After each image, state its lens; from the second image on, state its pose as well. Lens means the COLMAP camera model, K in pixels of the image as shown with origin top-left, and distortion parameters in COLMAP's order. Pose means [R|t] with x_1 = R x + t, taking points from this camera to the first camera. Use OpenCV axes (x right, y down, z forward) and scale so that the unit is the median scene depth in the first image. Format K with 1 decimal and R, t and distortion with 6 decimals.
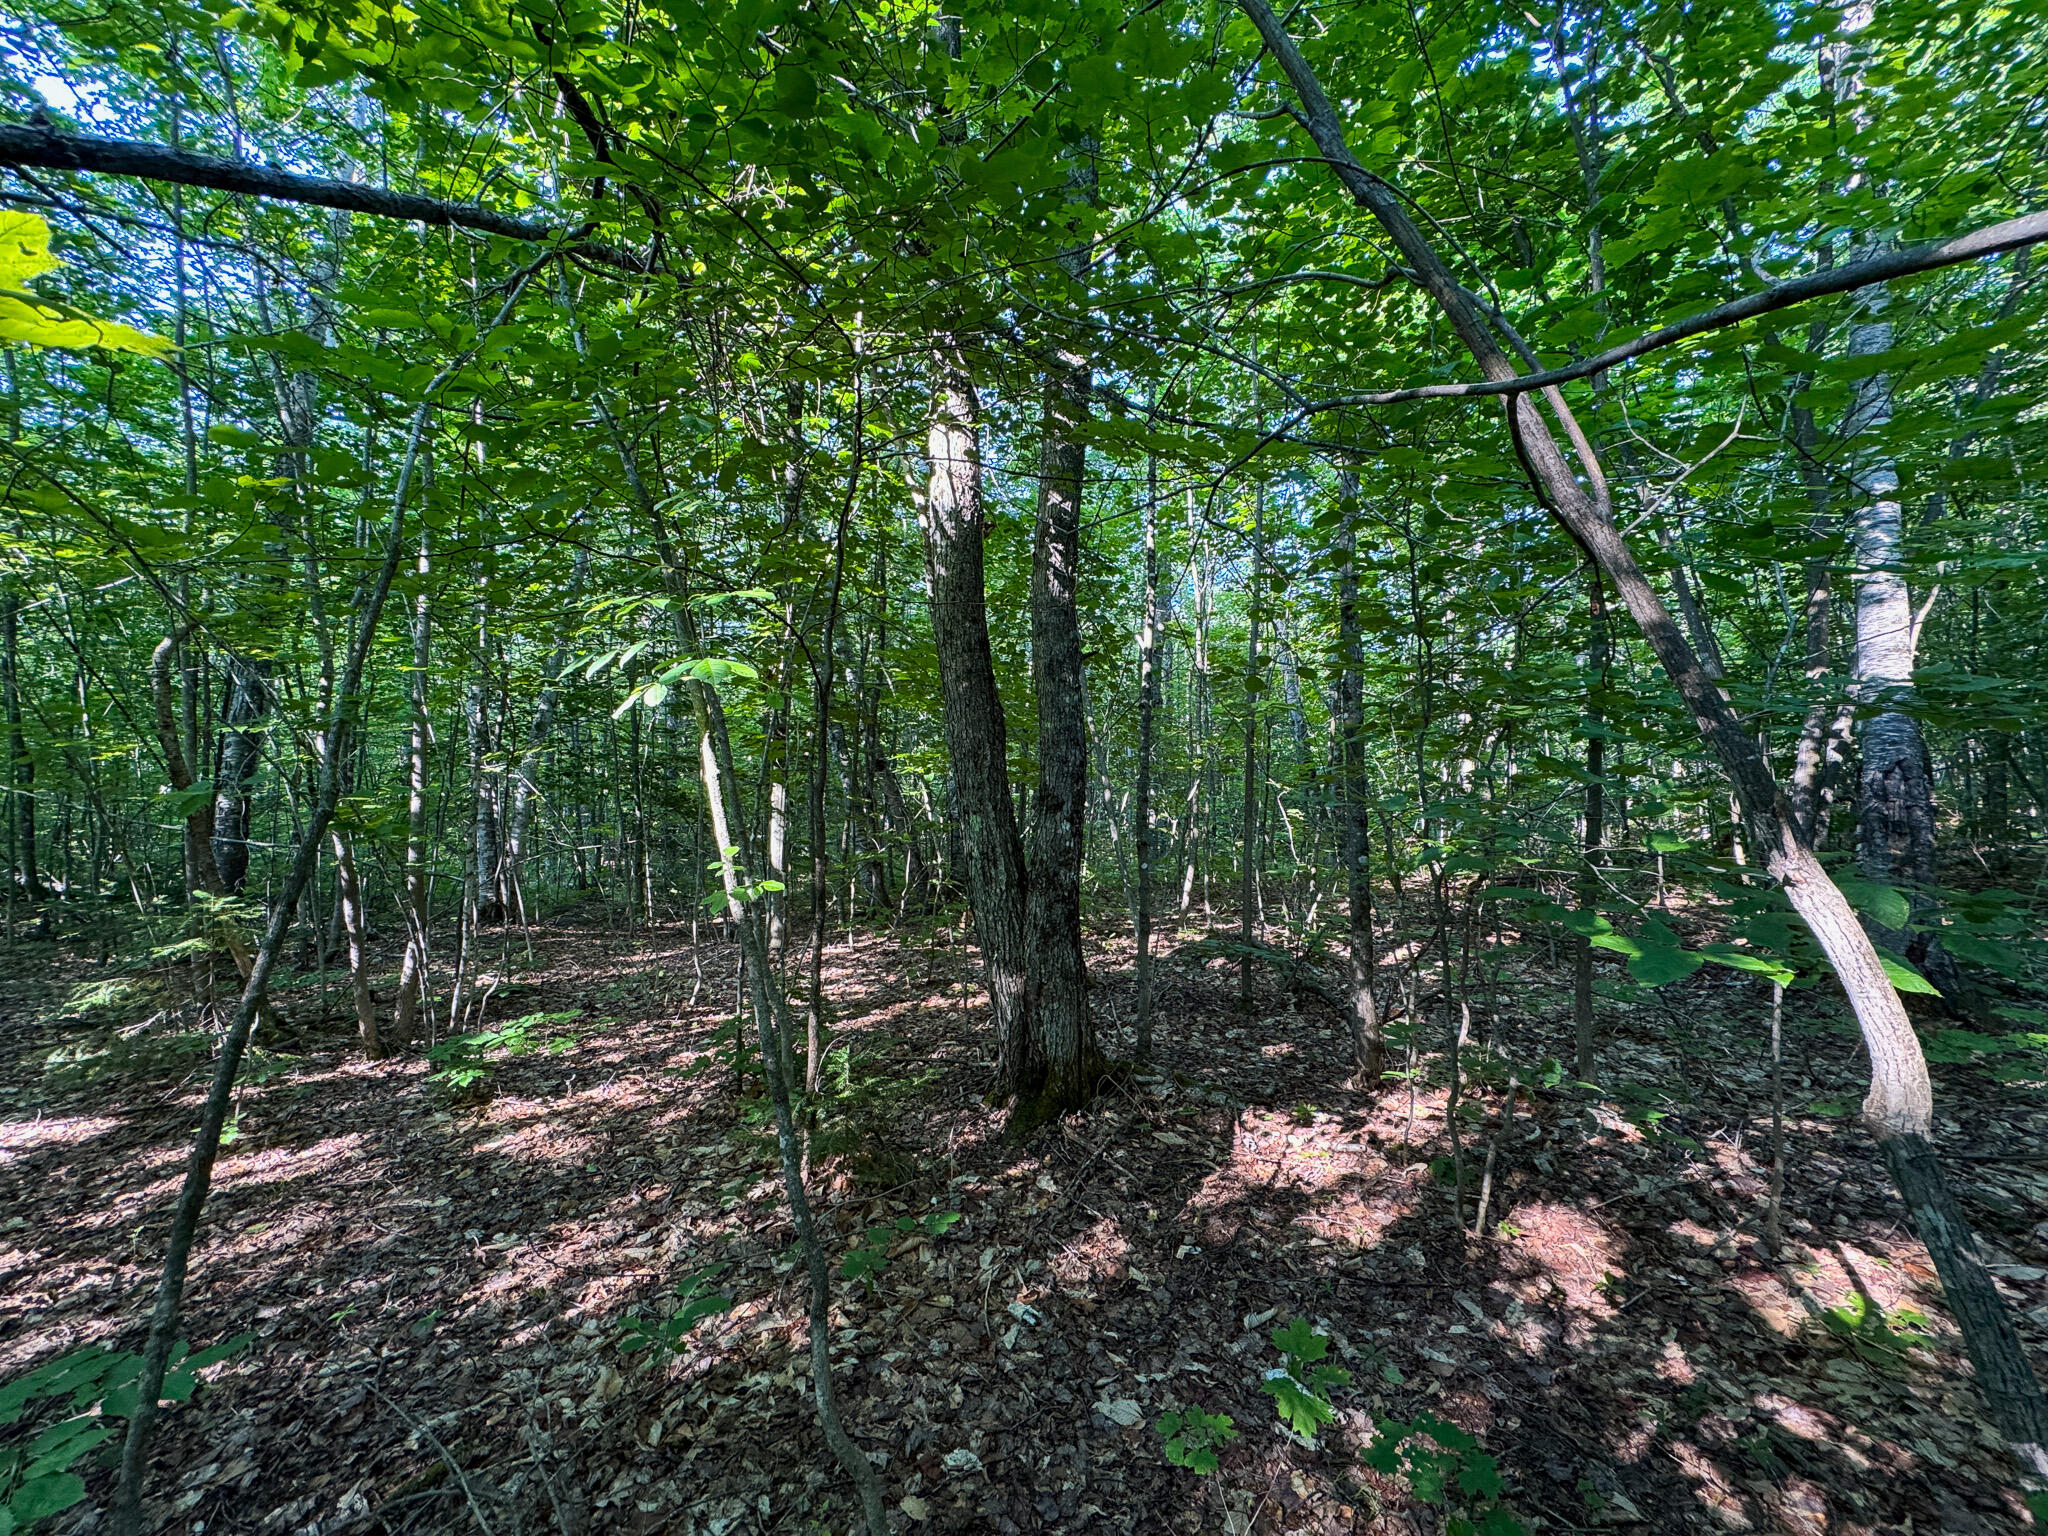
lens RADIAL K [[820.8, 0, 1024.5], [0, 820.8, 770.7], [0, 0, 1]] dist [0.000886, -0.000089]
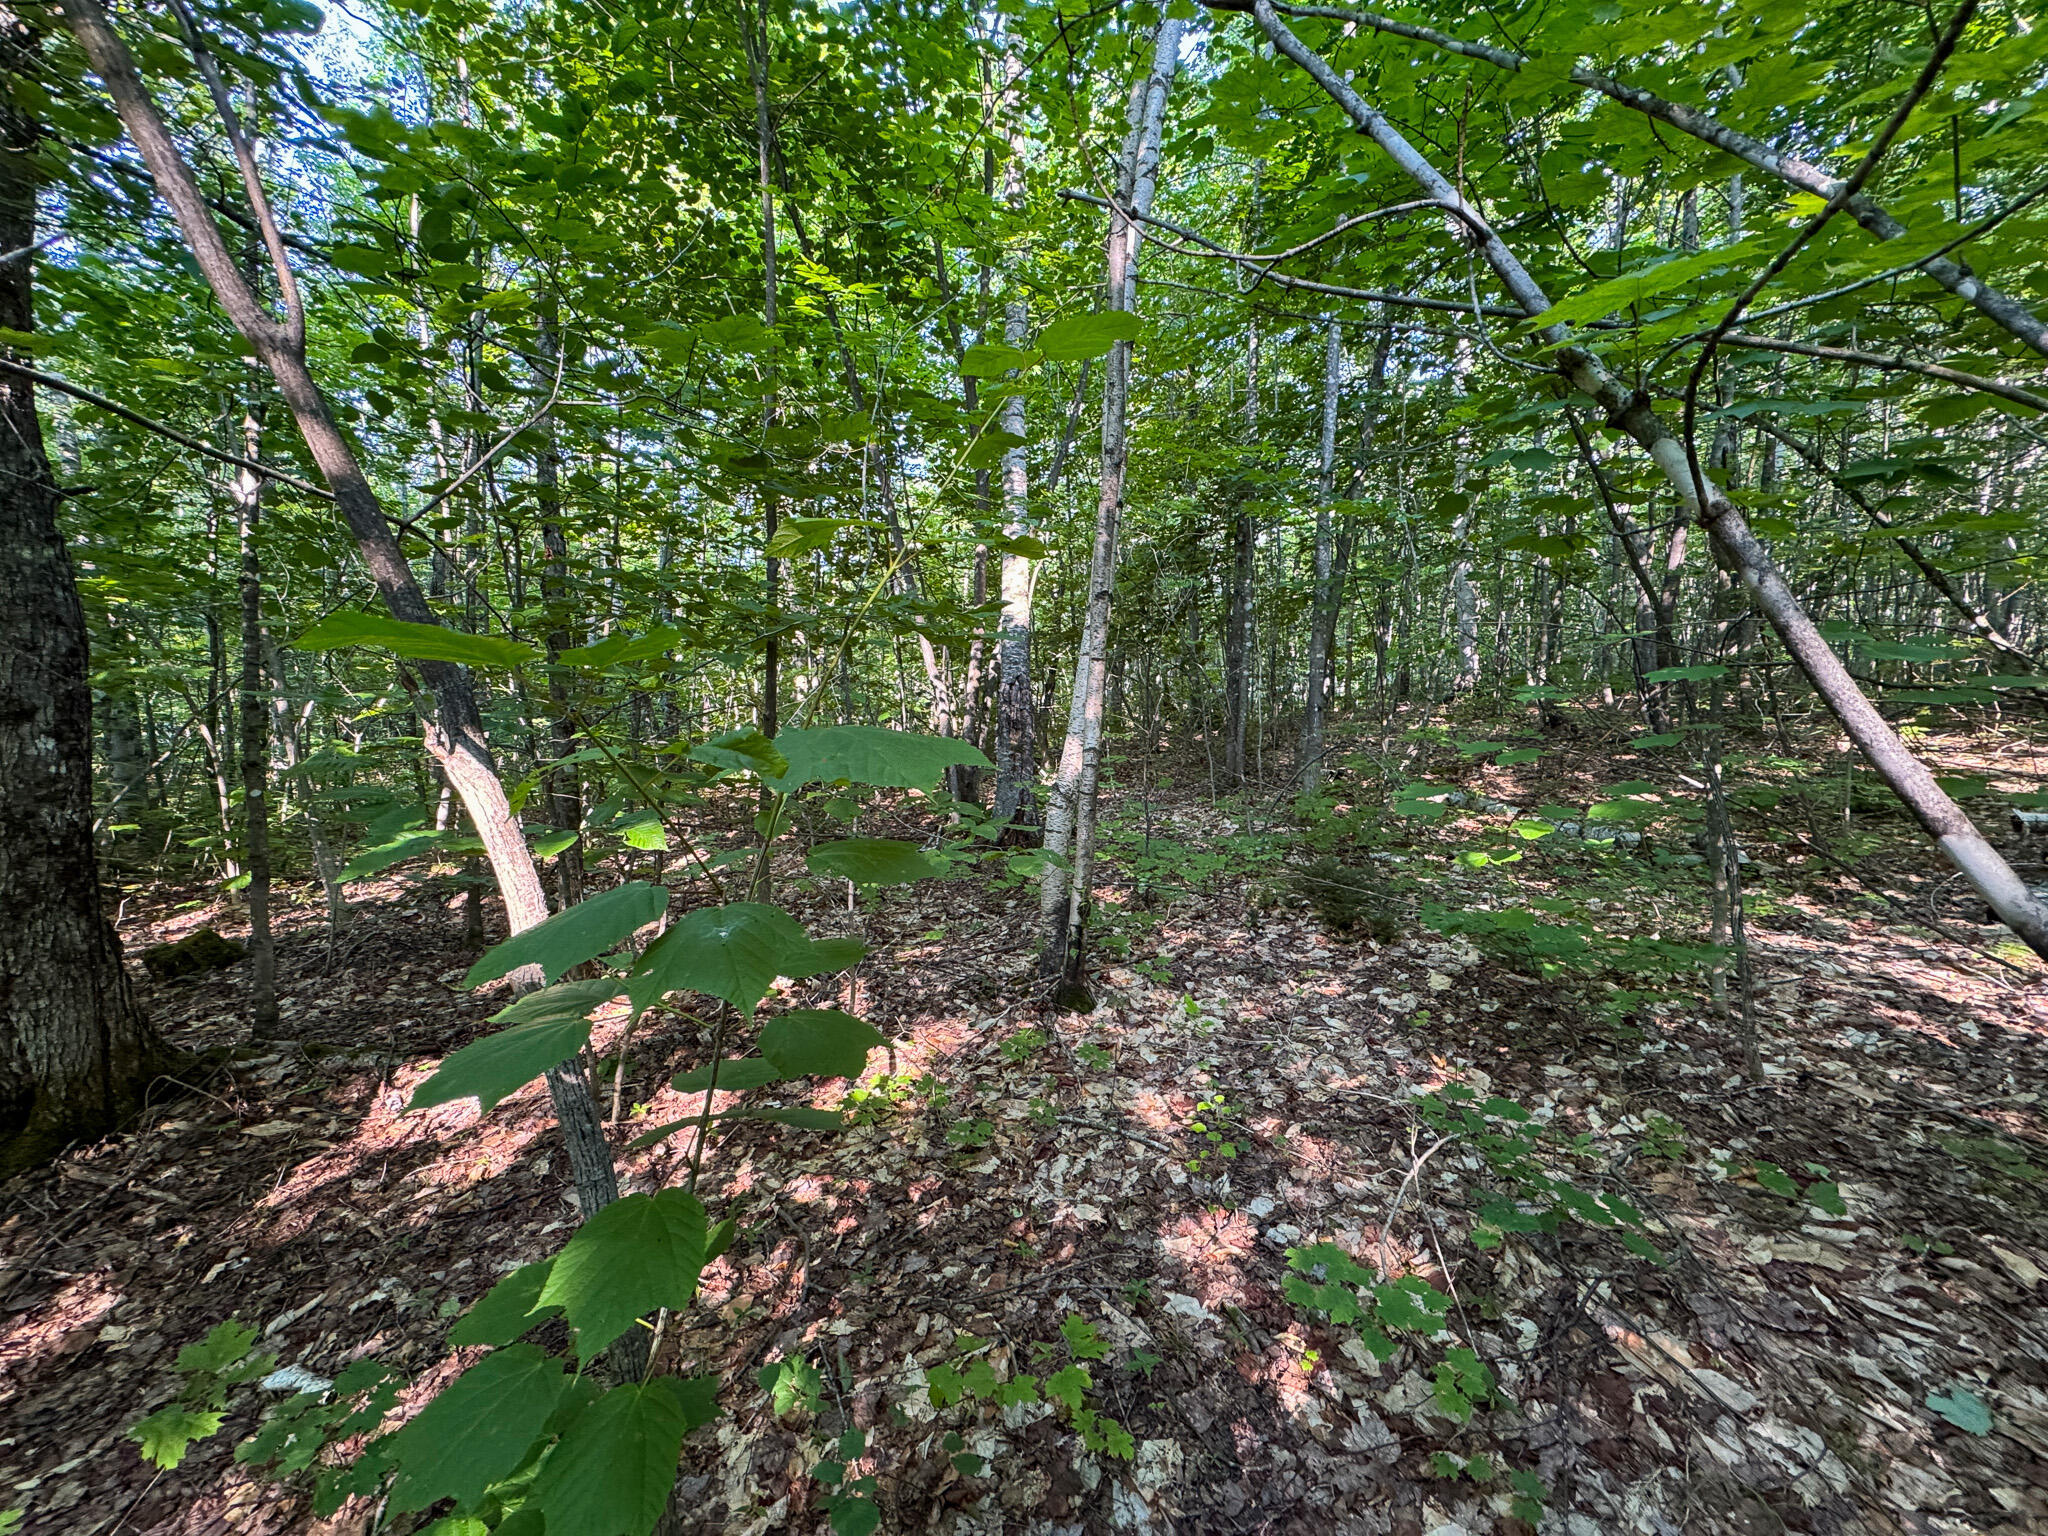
lens RADIAL K [[820.8, 0, 1025.2], [0, 820.8, 768.7], [0, 0, 1]] dist [0.000886, -0.000089]
pose [[0.737174, -0.054533, 0.673498, 0.199758], [-0.016663, 0.994968, 0.098801, 0.007438], [-0.675497, -0.084056, 0.732556, -0.052902]]
